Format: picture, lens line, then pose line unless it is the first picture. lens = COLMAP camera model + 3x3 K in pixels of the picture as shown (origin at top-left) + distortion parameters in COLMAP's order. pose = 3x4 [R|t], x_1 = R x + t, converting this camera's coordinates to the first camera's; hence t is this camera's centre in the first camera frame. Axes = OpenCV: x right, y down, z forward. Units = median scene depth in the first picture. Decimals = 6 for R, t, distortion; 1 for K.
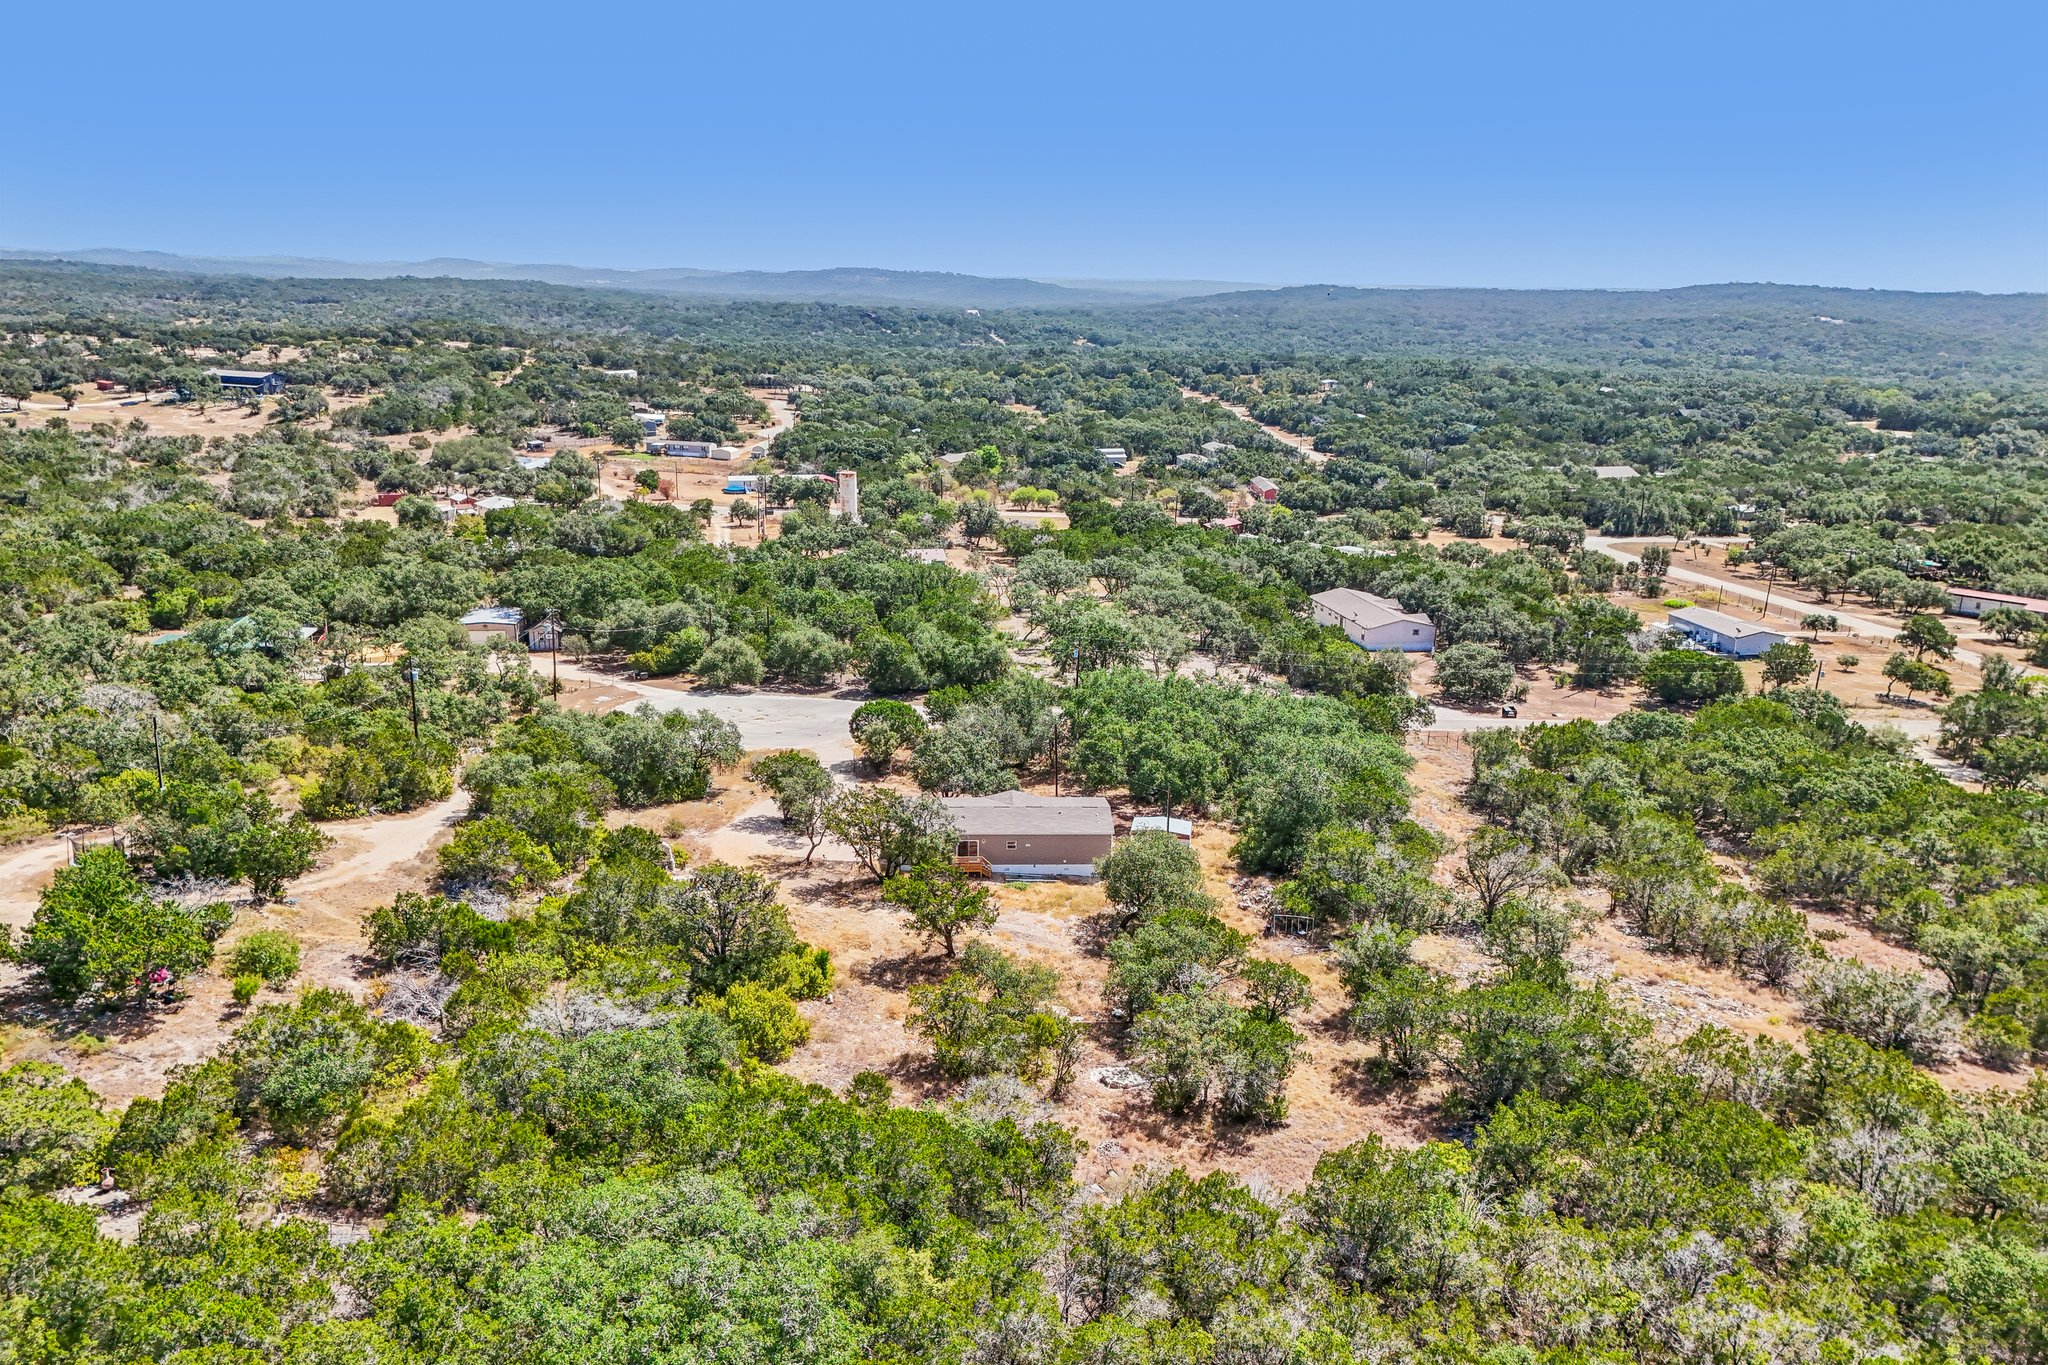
lens RADIAL K [[1509.9, 0, 1024.0], [0, 1509.9, 688.7], [0, 0, 1]] dist [0.073049, -0.076869]
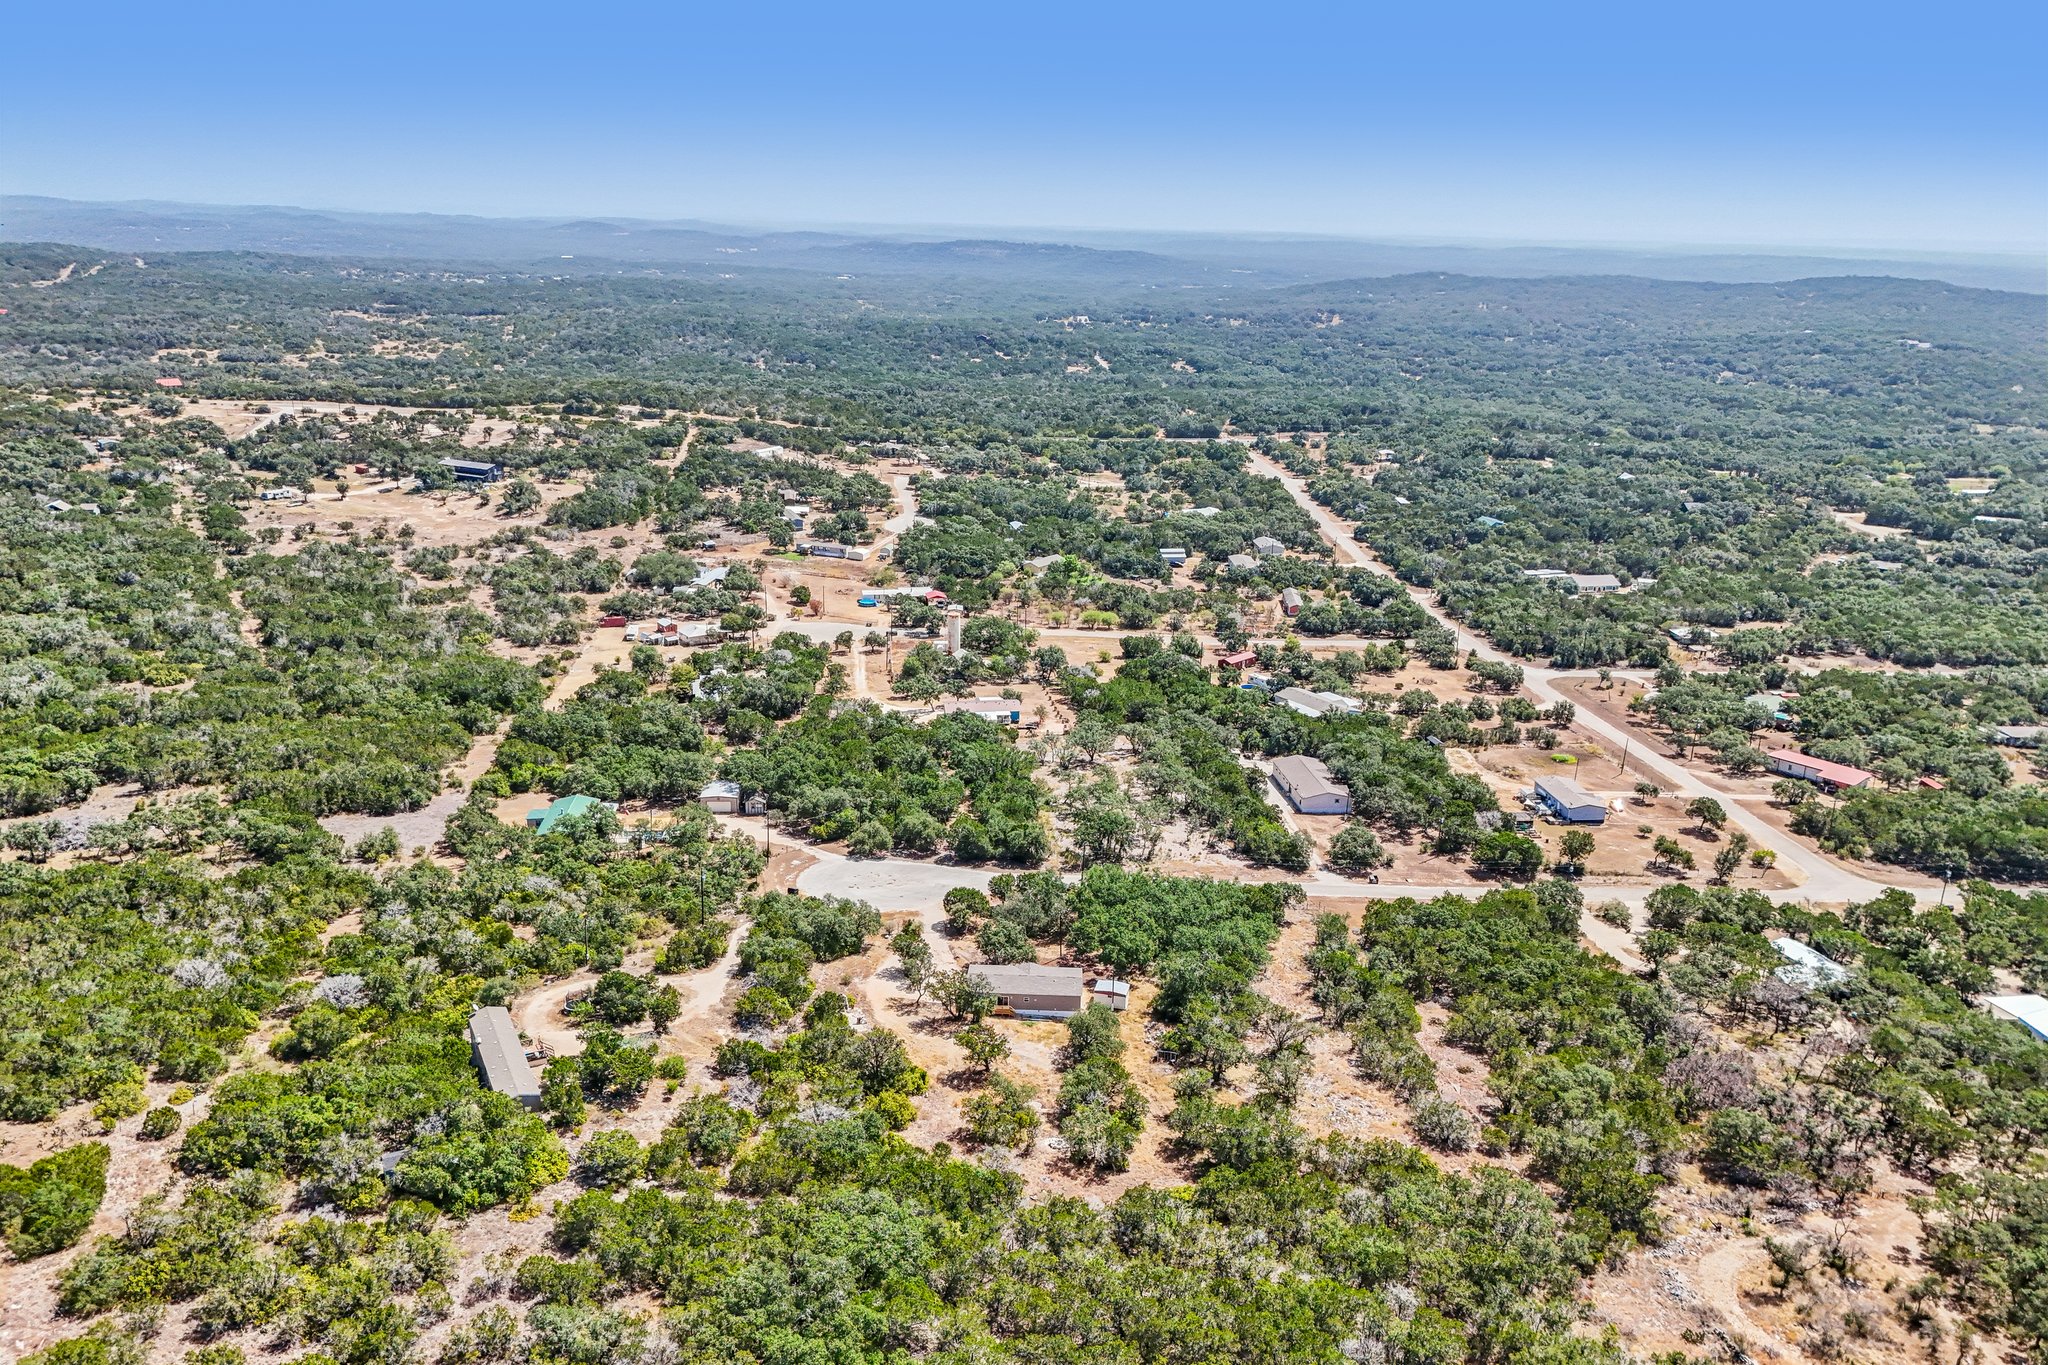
lens RADIAL K [[1509.9, 0, 1019.7], [0, 1509.9, 691.8], [0, 0, 1]] dist [0.073049, -0.076869]
pose [[0.996812, 0.026349, -0.075306, 0.077216], [-0.023570, 0.999017, 0.037555, -0.233885], [0.076221, -0.035660, 0.996453, -0.571008]]
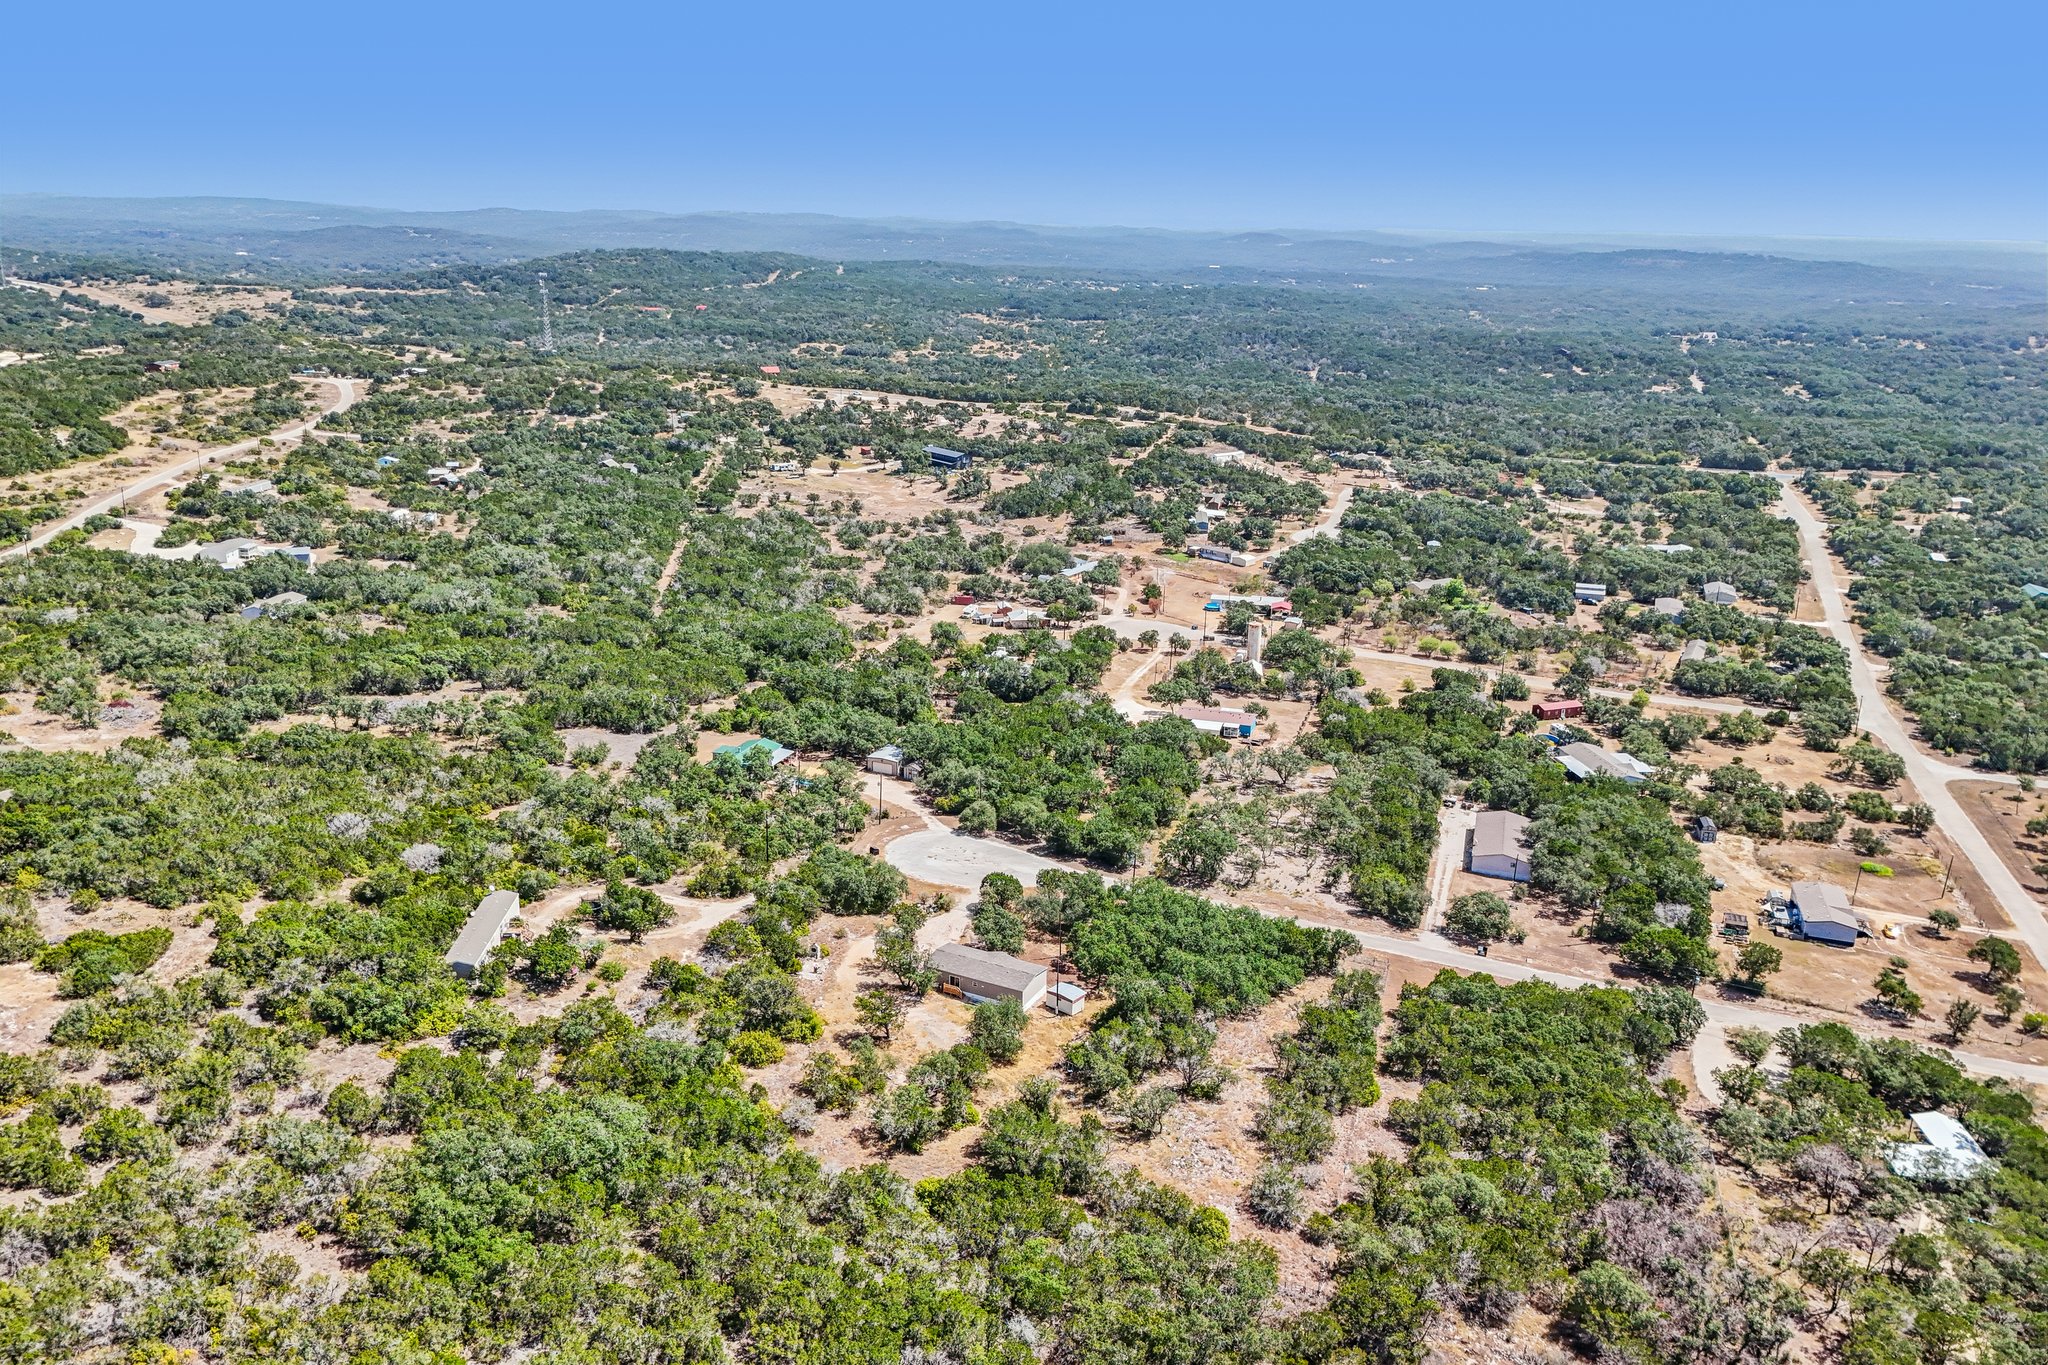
lens RADIAL K [[1509.9, 0, 1018.4], [0, 1509.9, 690.4], [0, 0, 1]] dist [0.073049, -0.076869]
pose [[0.872387, 0.146177, -0.466448, 0.589704], [-0.132258, 0.989233, 0.062650, -0.262062], [0.470584, 0.007036, 0.882327, -0.437569]]
